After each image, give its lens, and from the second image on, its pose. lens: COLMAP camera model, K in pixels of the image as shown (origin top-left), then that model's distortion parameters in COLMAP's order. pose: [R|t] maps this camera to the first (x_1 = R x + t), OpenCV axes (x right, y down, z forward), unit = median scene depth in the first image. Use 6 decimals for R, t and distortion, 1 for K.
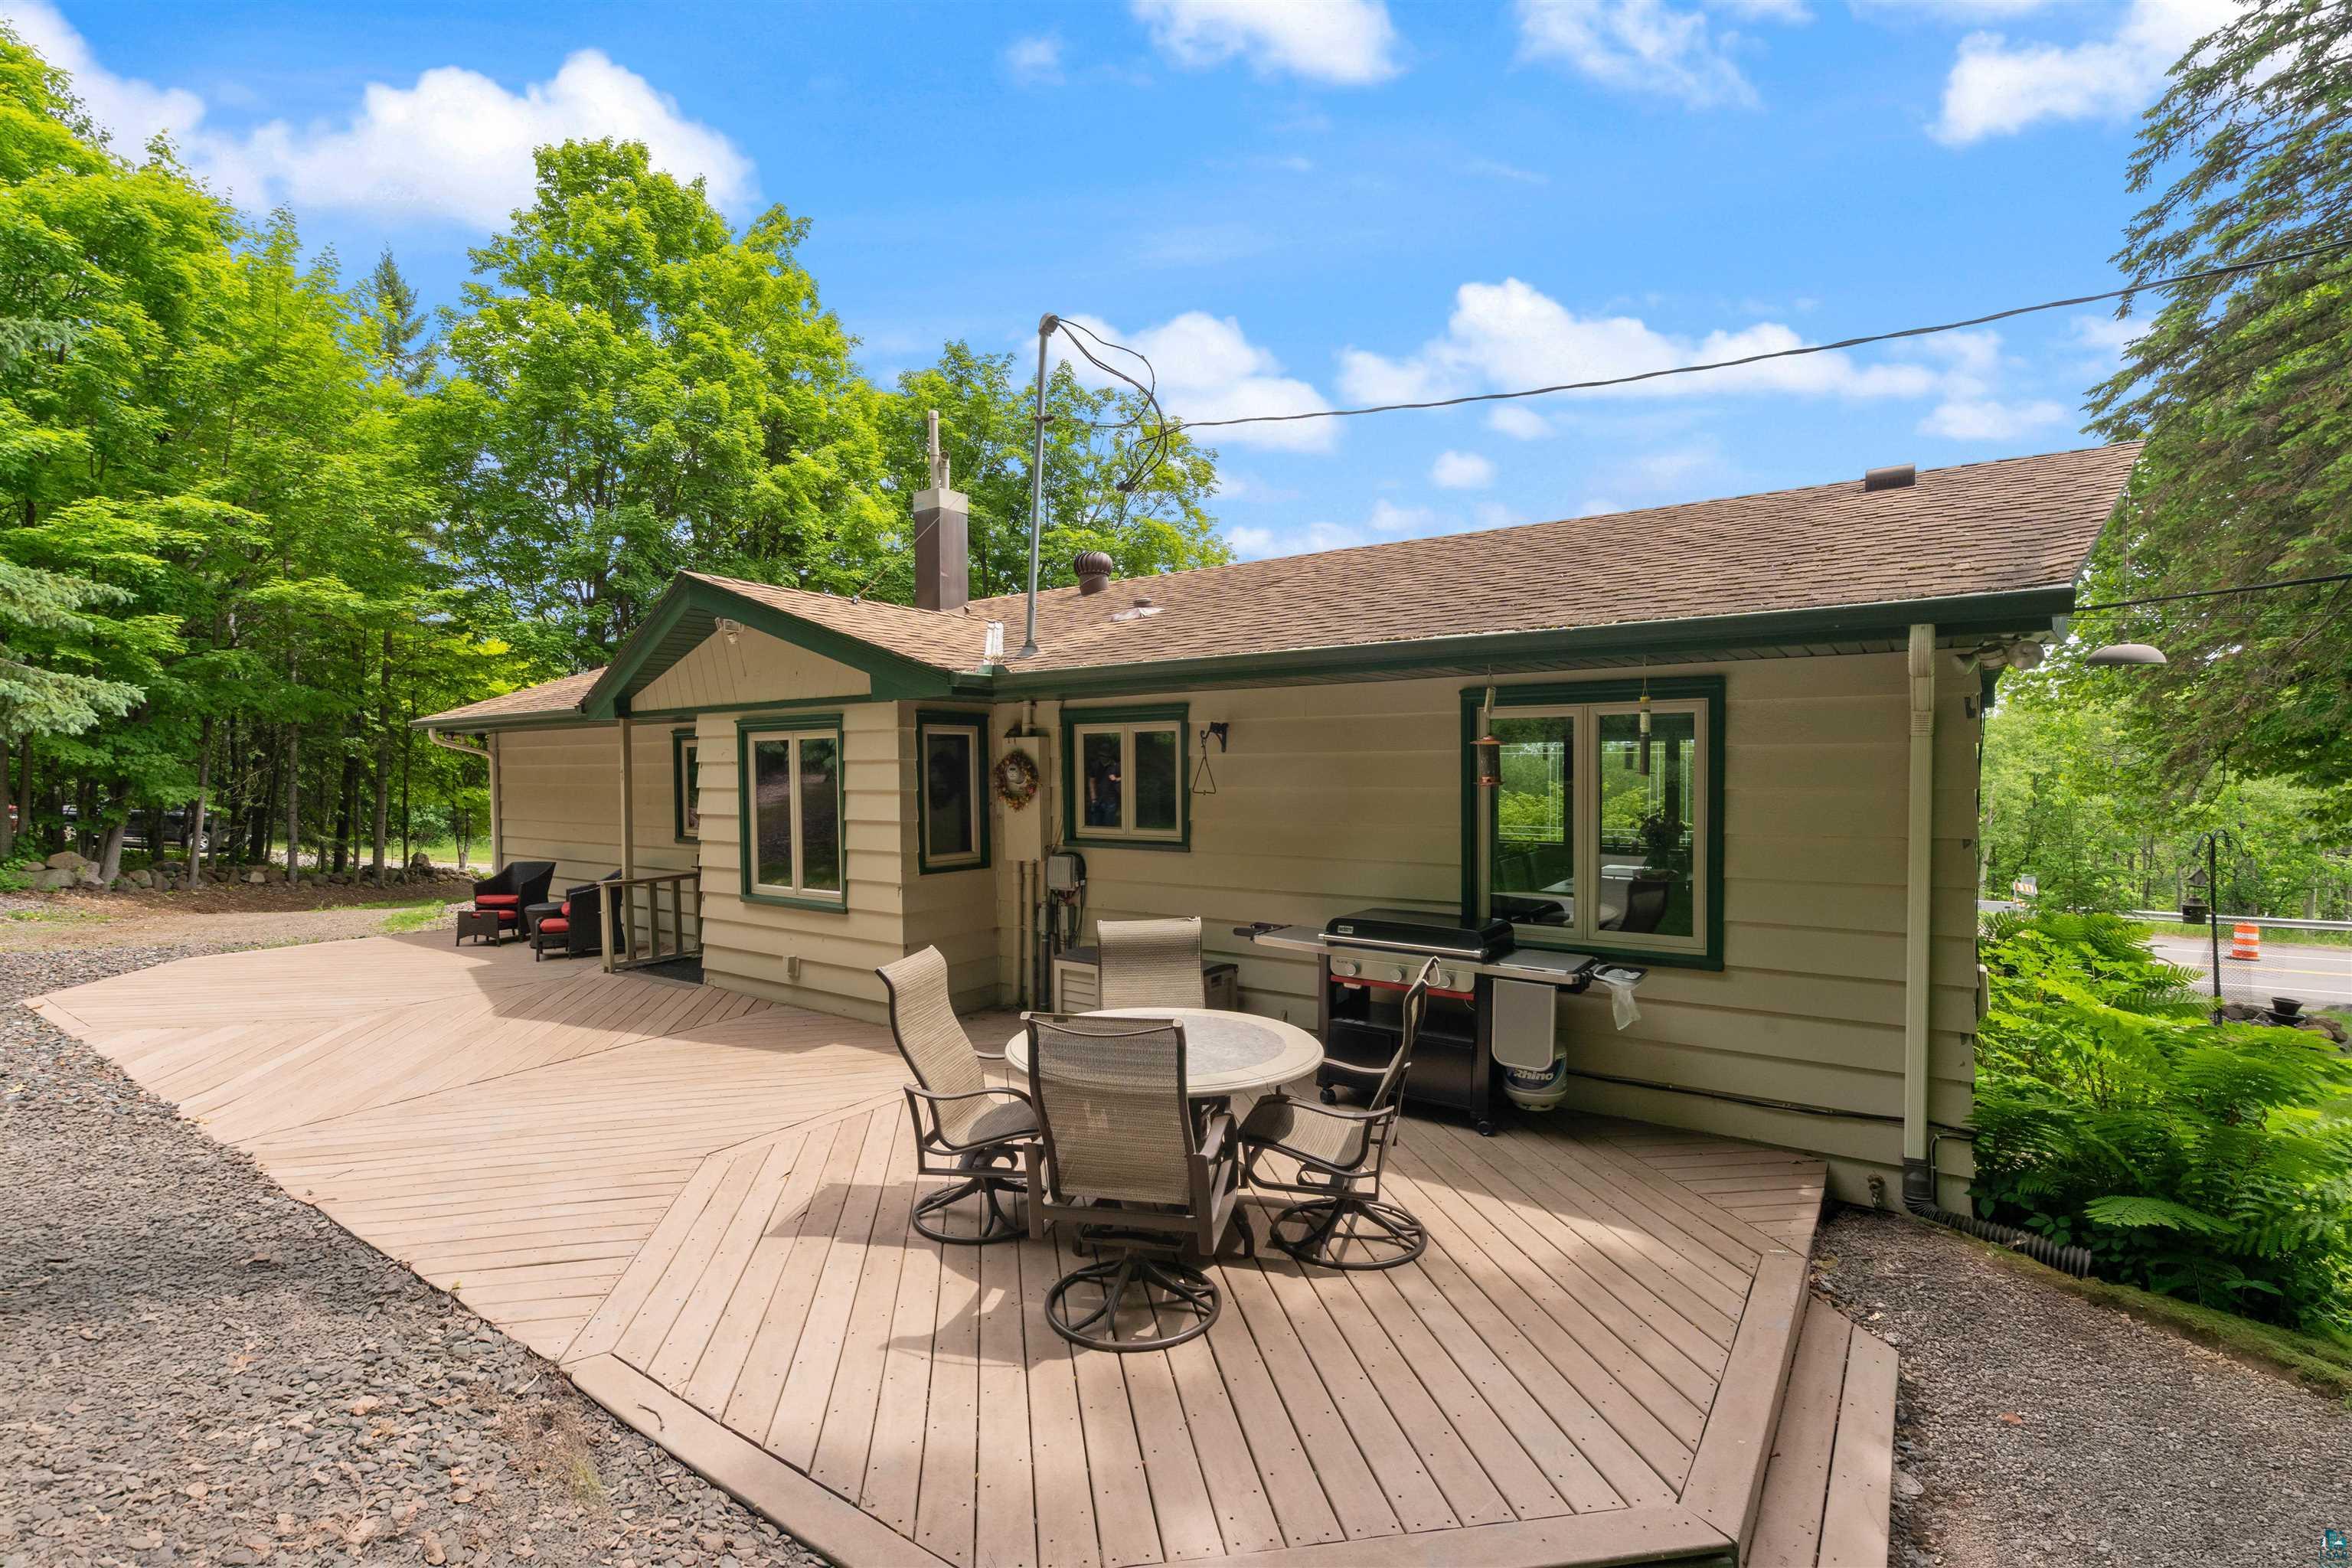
lens RADIAL K [[1066.7, 0, 1172.1], [0, 1066.7, 791.1], [0, 0, 1]] dist [0.001459, 0.000265]
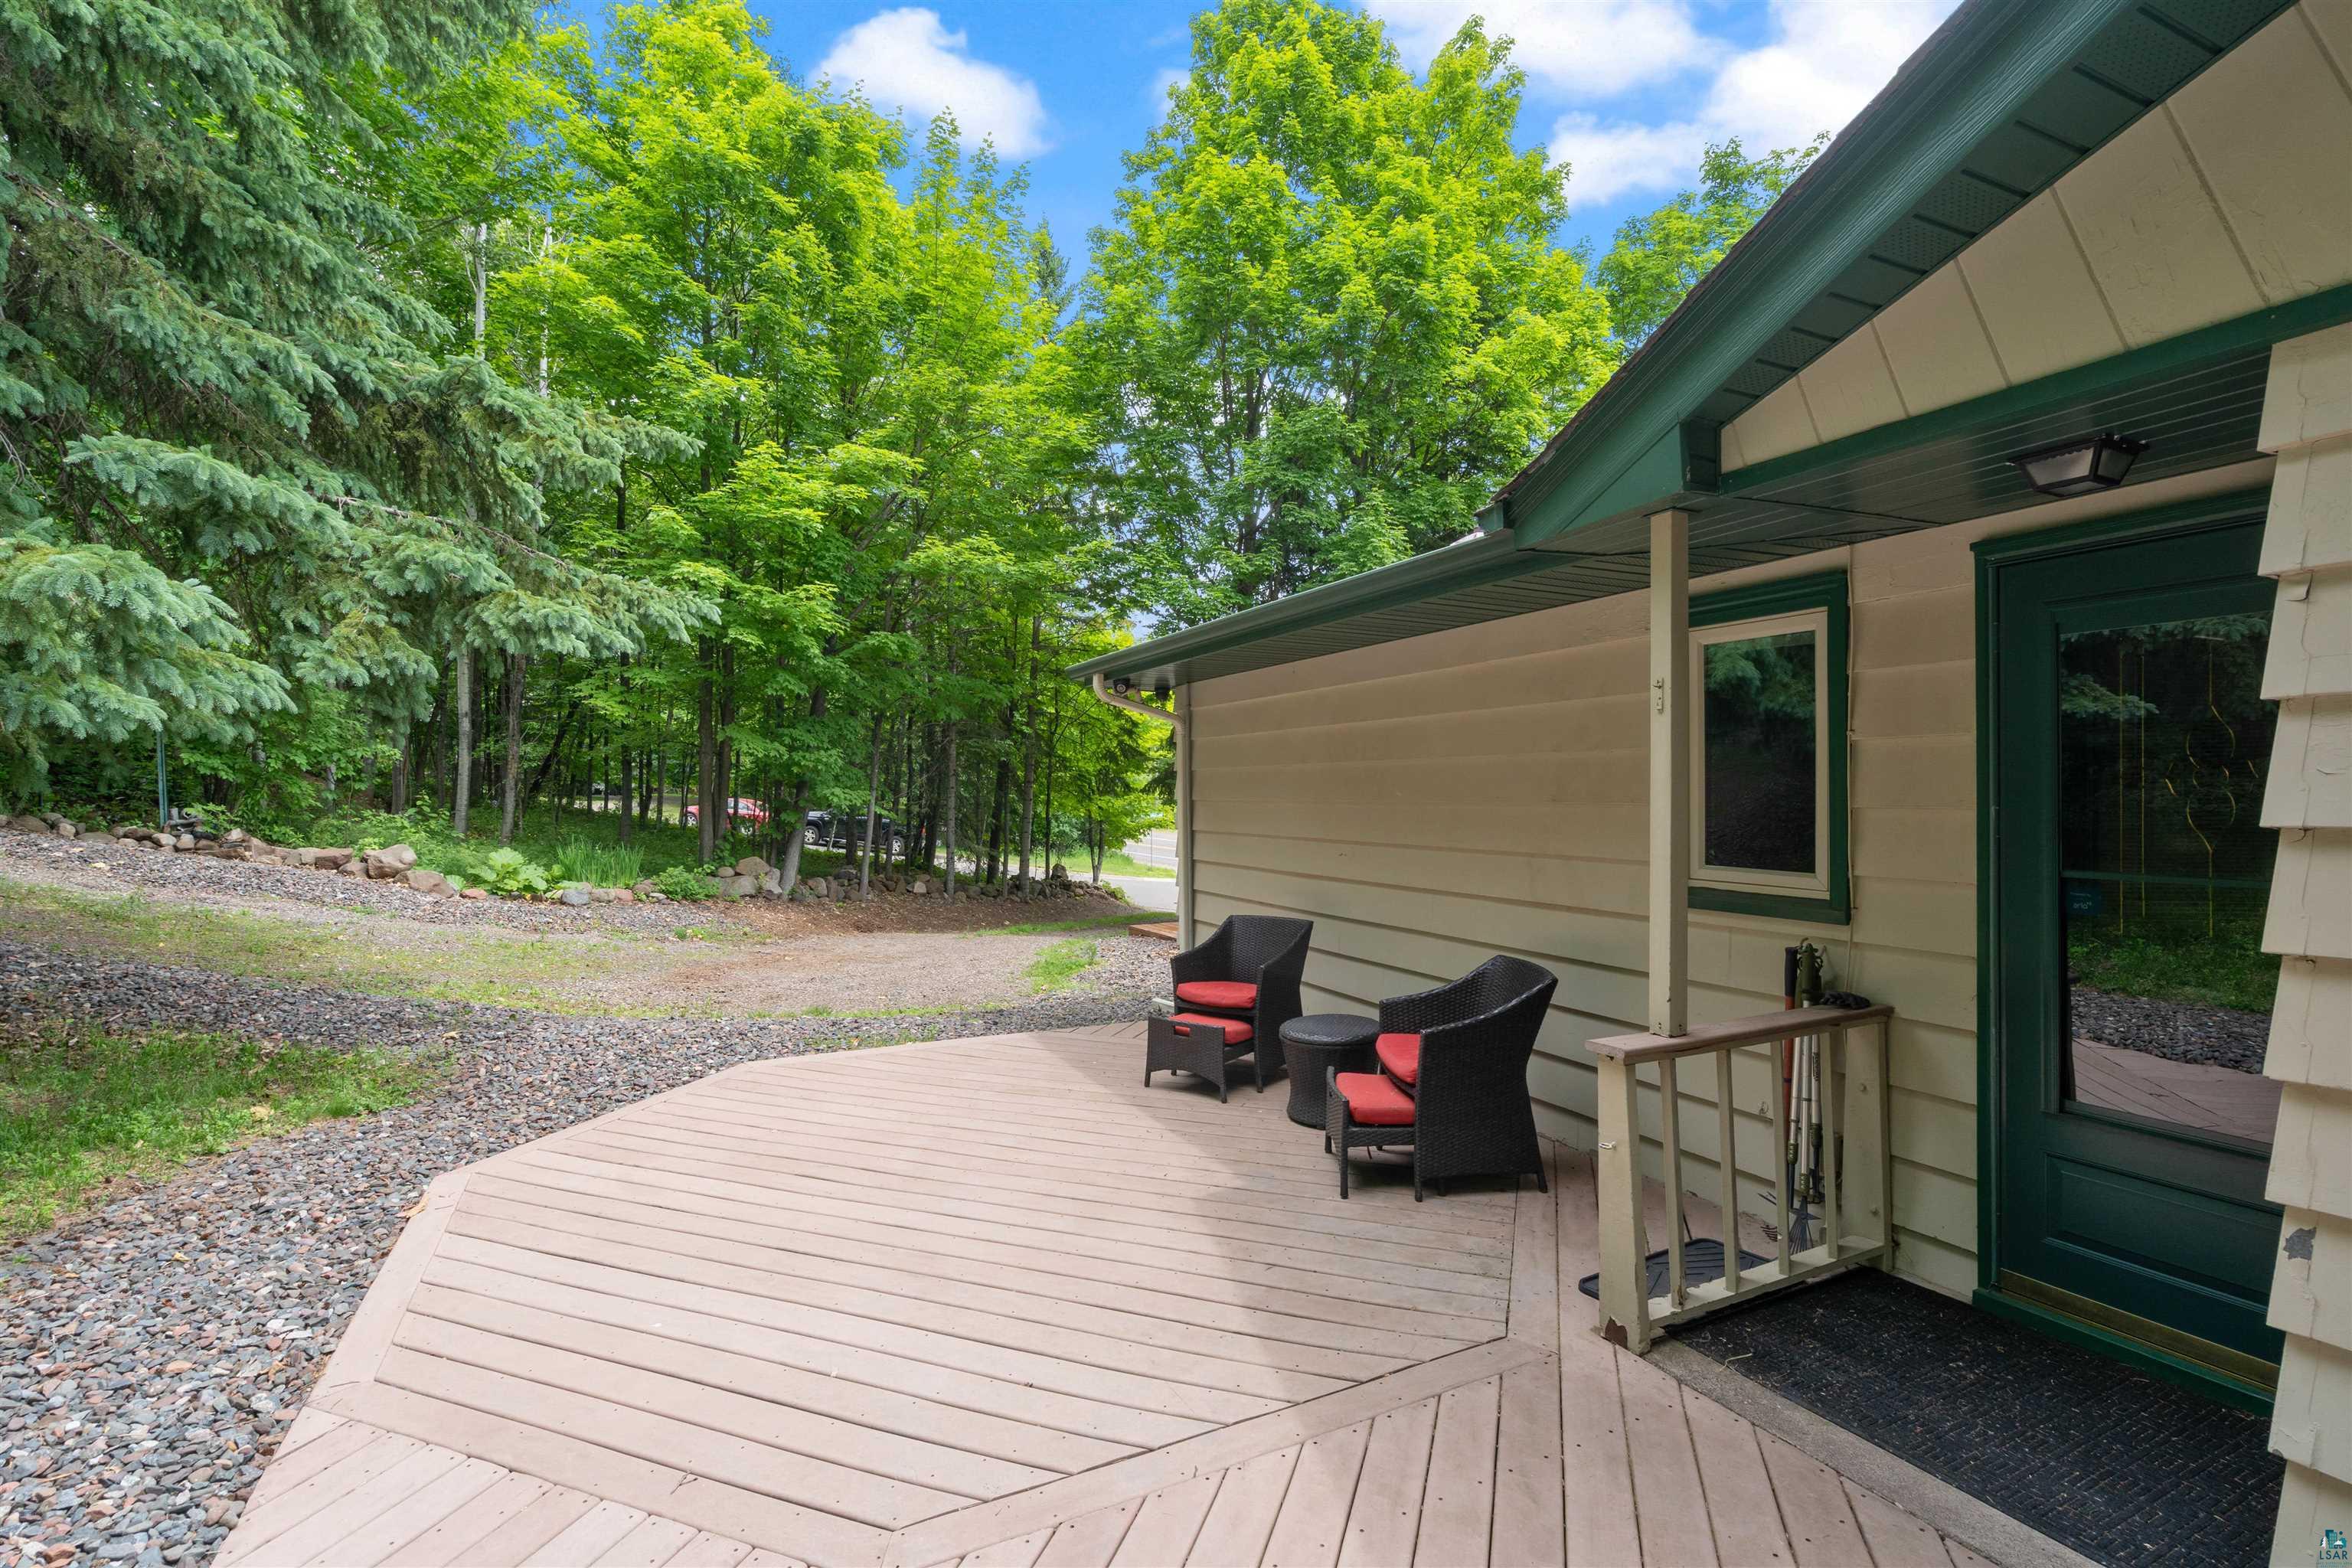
lens RADIAL K [[1073.4, 0, 1182.2], [0, 1073.4, 783.7], [0, 0, 1]] dist [-0.015701, 0.000467]
pose [[0.880369, -0.000446, -0.474290, -0.241417], [-0.011271, 0.999697, -0.021861, 0.008674], [0.474156, 0.024592, 0.880097, 0.324874]]
